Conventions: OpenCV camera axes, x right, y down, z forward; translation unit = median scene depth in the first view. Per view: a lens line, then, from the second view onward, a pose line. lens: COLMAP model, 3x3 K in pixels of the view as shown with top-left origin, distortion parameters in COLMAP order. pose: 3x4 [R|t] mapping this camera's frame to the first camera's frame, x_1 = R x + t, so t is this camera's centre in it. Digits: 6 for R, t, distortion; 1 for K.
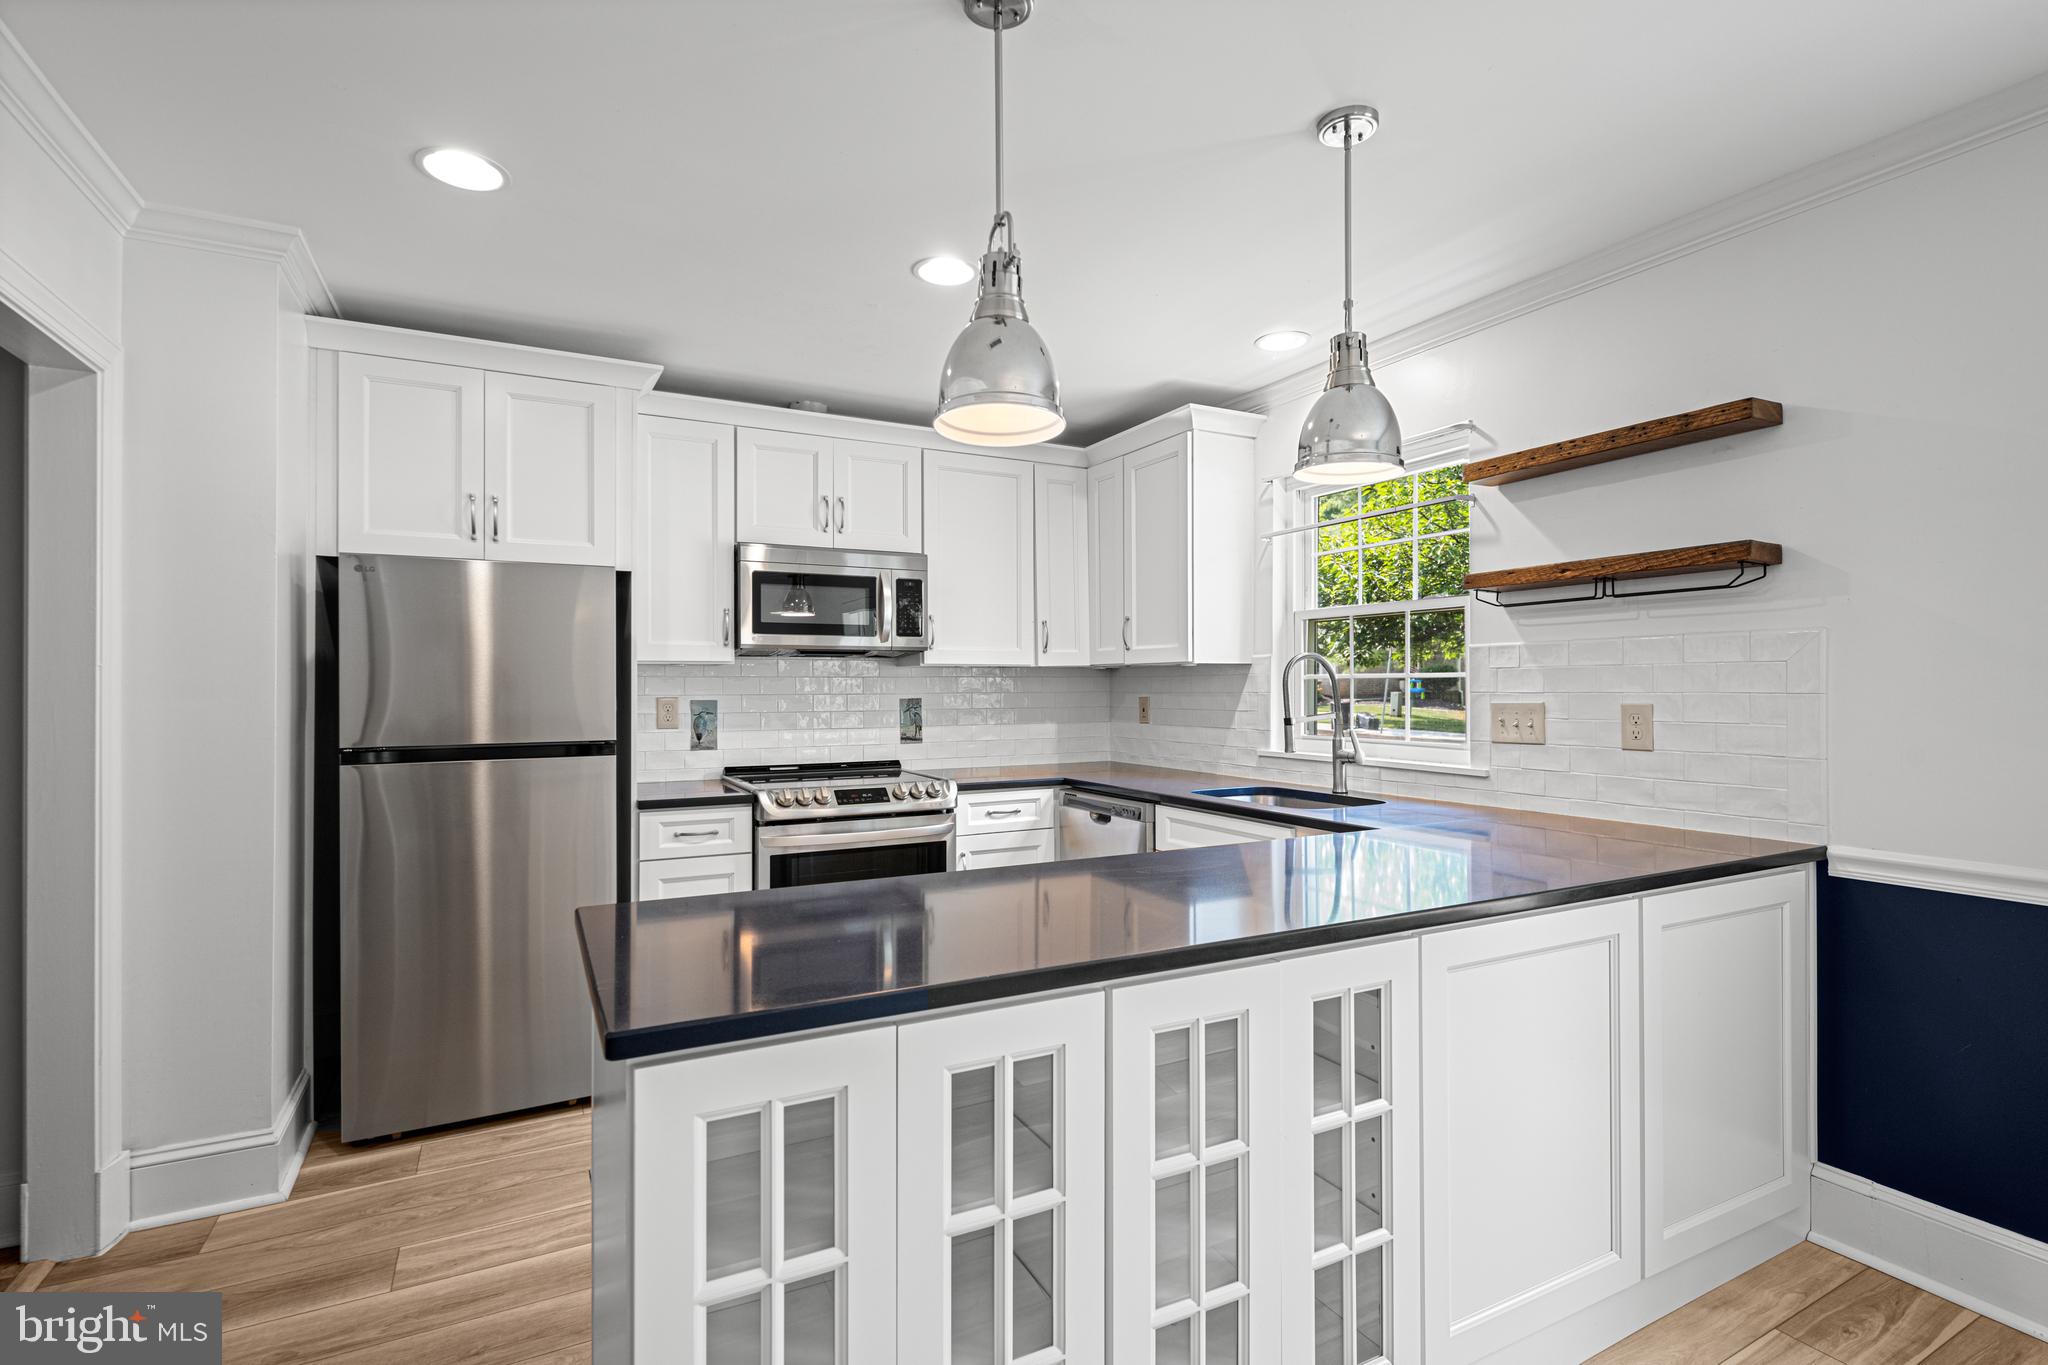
lens RADIAL K [[968.1, 0, 1015.9], [0, 968.1, 680.8], [0, 0, 1]] dist [-0.001619, -0.000457]
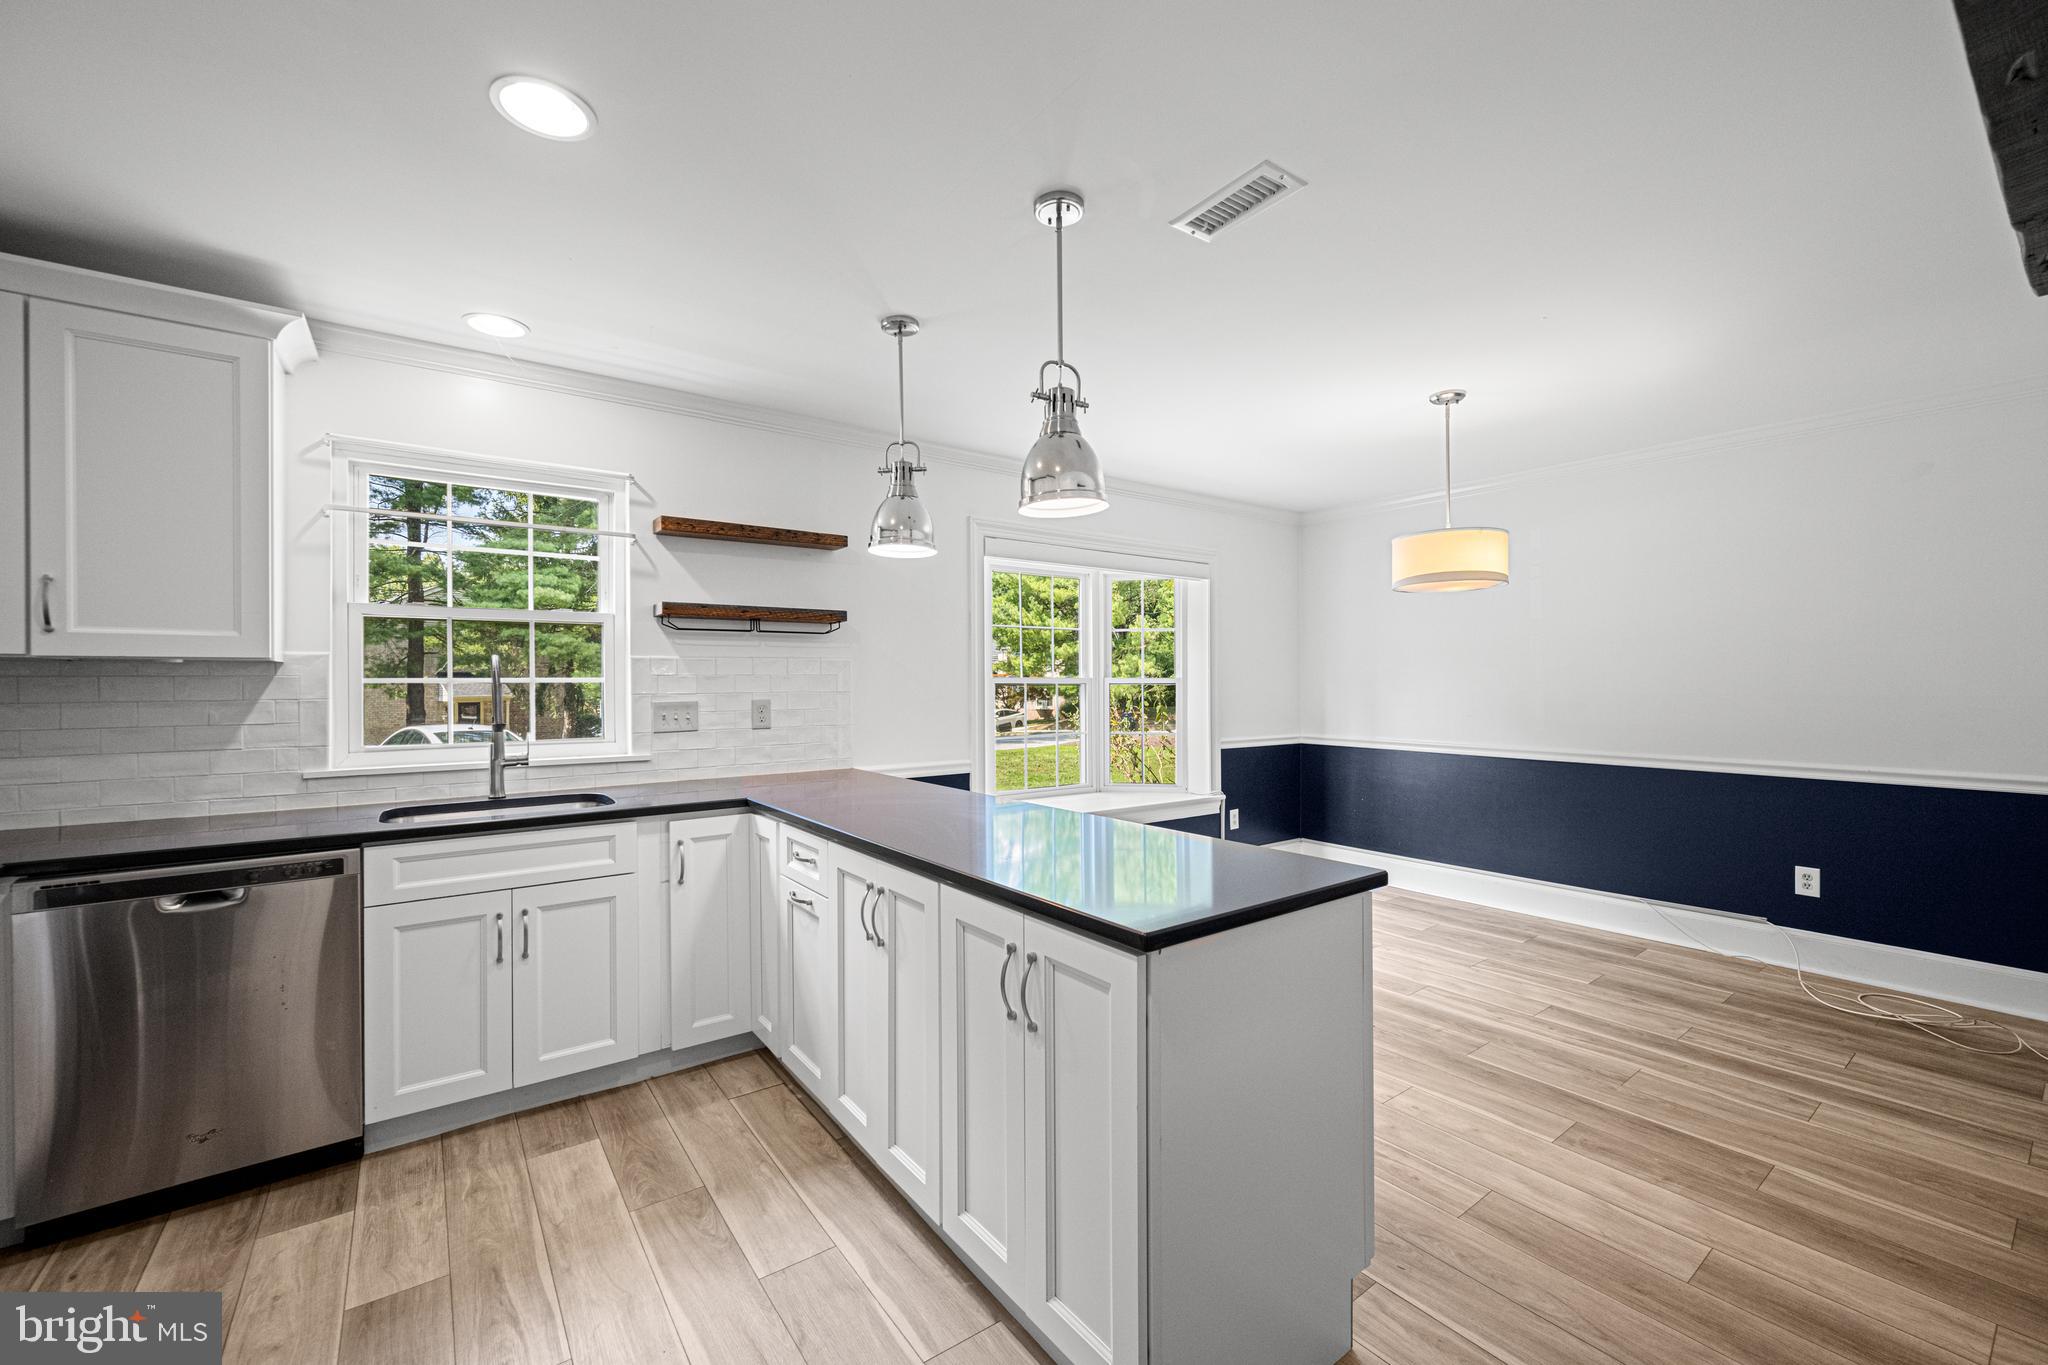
lens RADIAL K [[828.2, 0, 1027.9], [0, 828.2, 680.9], [0, 0, 1]] dist [-0.000562, 0.000106]
pose [[-0.166907, 0.004687, 0.985962, -0.656800], [-0.001593, 0.999986, -0.005023, -0.000668], [-0.985971, -0.002409, -0.166897, 0.675670]]
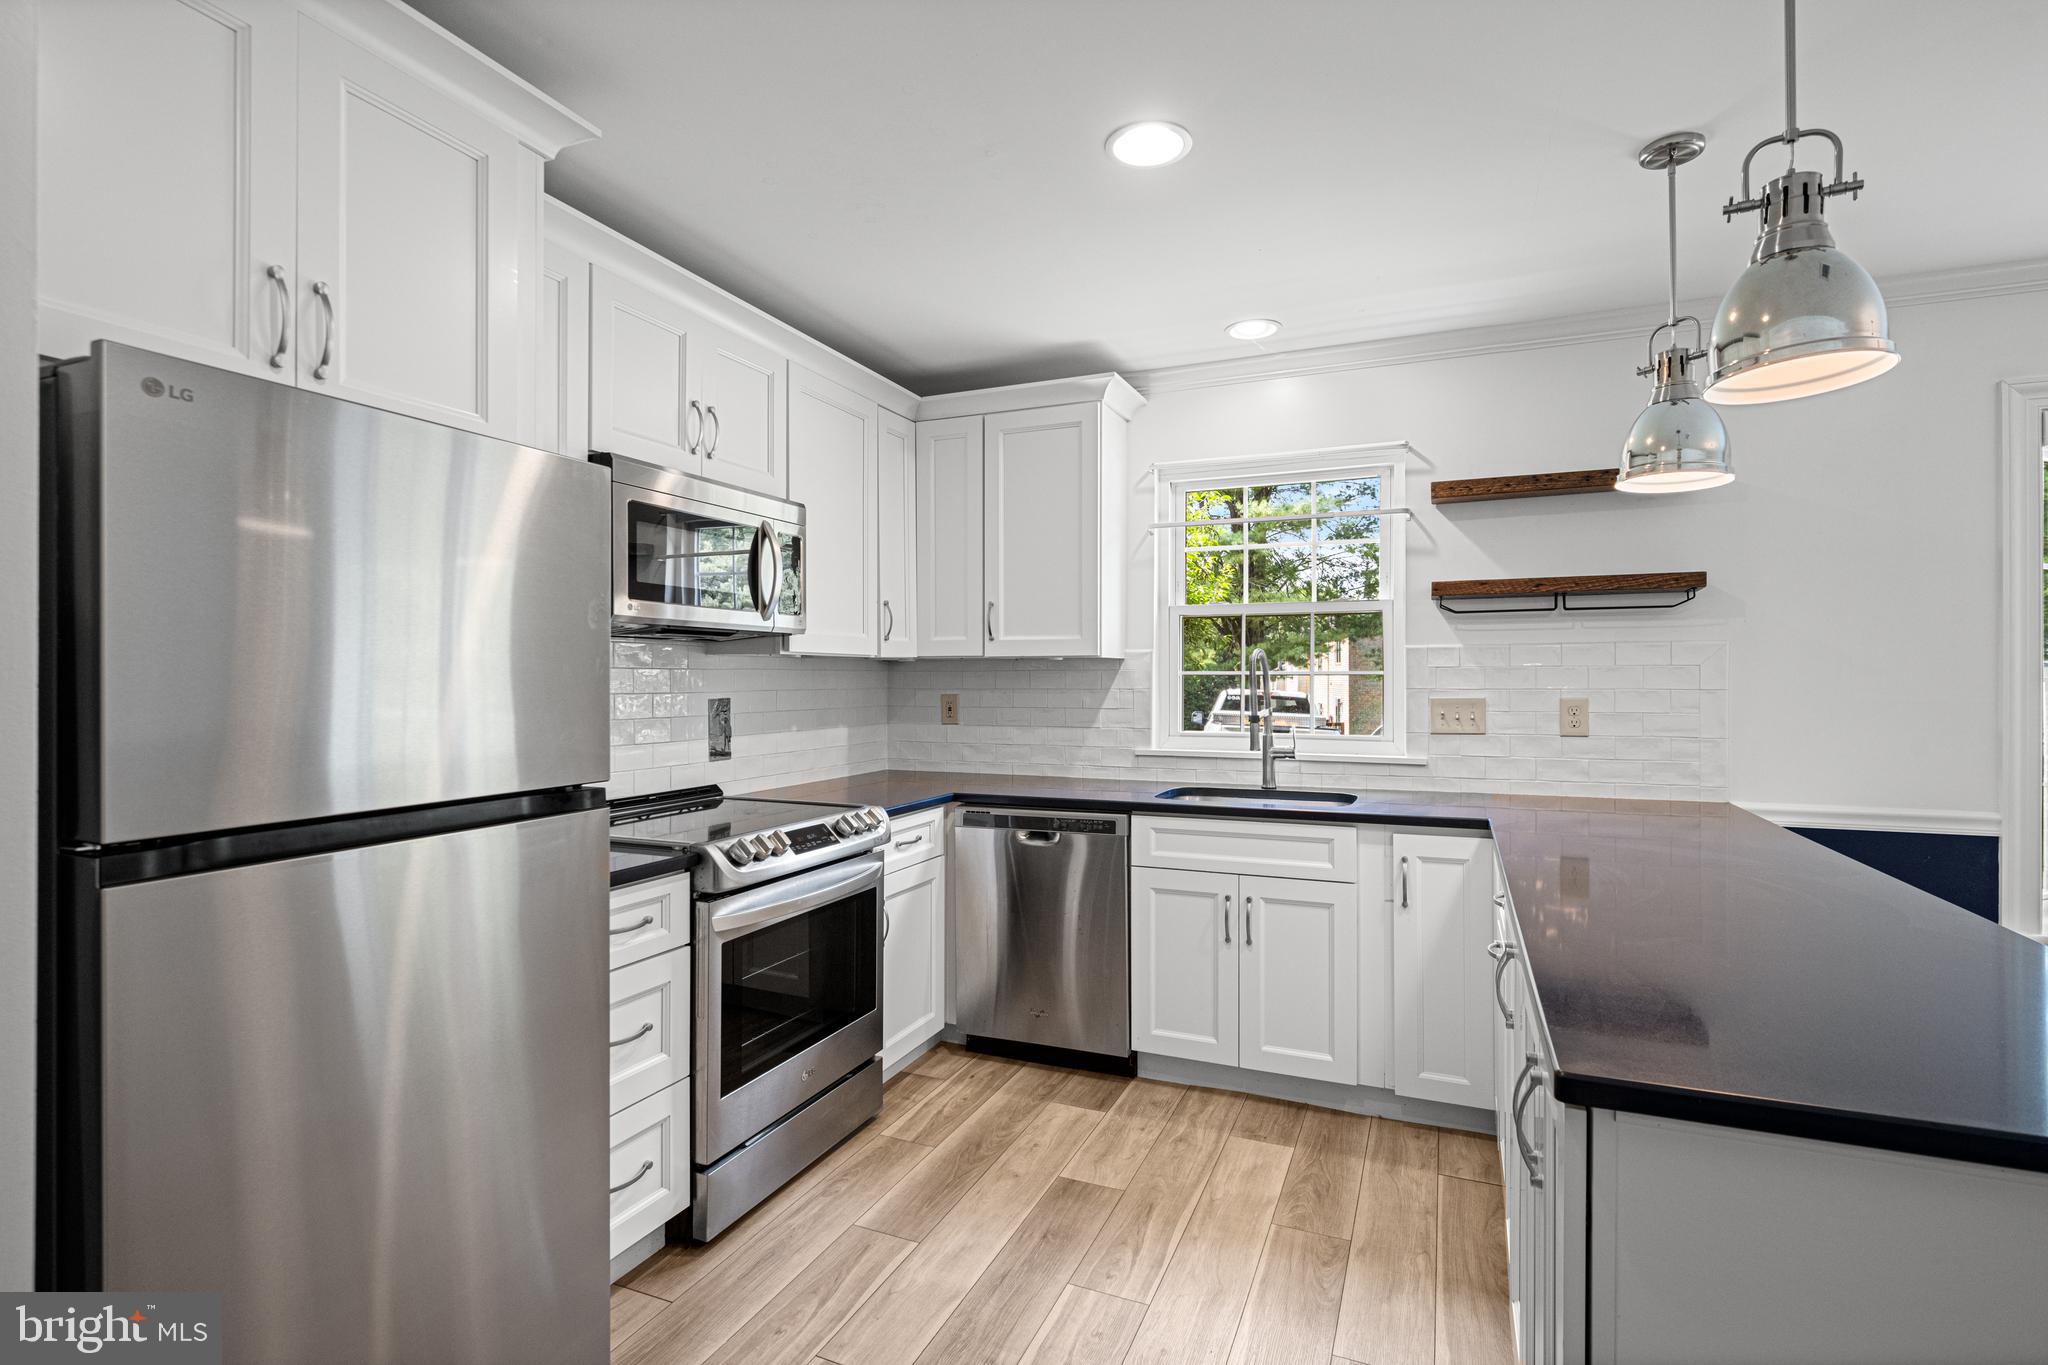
lens RADIAL K [[996.7, 0, 1016.1], [0, 996.7, 676.4], [0, 0, 1]] dist [0.000646, -0.001355]
pose [[0.773657, 0.004483, 0.633589, -0.589237], [-0.006123, 0.999981, 0.000402, 0.000041], [-0.633576, -0.004190, 0.773670, 0.404049]]
